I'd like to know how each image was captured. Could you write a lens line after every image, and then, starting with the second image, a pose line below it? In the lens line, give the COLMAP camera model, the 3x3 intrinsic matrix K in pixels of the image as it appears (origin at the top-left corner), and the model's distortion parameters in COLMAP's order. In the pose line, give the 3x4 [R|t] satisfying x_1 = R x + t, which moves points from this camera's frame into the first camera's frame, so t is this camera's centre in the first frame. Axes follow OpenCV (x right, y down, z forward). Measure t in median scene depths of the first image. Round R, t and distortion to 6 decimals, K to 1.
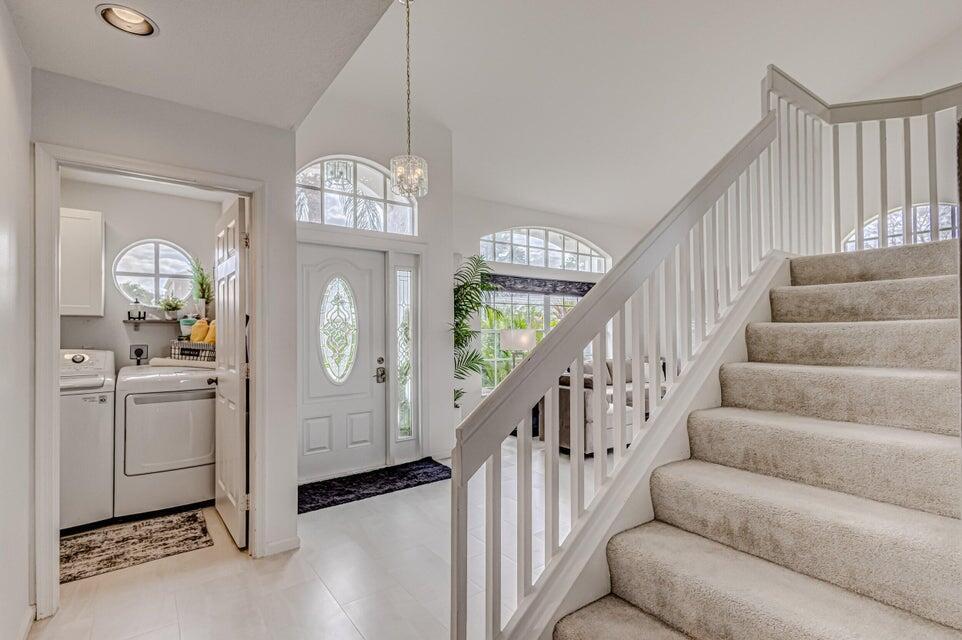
lens RADIAL K [[449.6, 0, 477.1], [0, 449.6, 334.4], [0, 0, 1]] dist [0.001202, 0.000065]
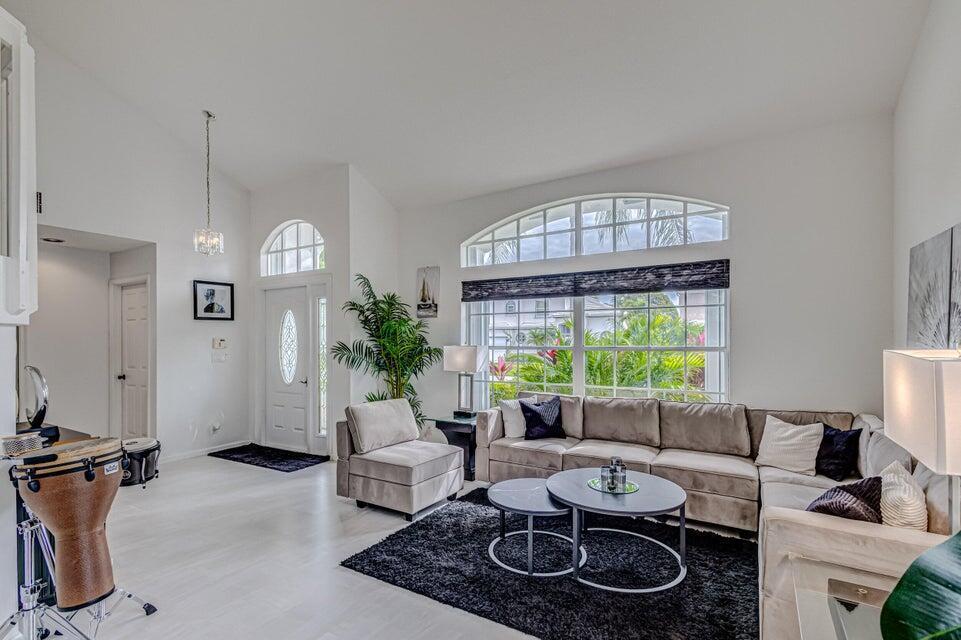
lens RADIAL K [[454.6, 0, 479.6], [0, 454.6, 343.8], [0, 0, 1]] dist [0.000062, 0.000052]
pose [[0.385102, 0.003171, -0.922868, 1.045622], [-0.006787, 0.999977, 0.000604, -0.020202], [0.922849, 0.006031, 0.385115, 0.843902]]
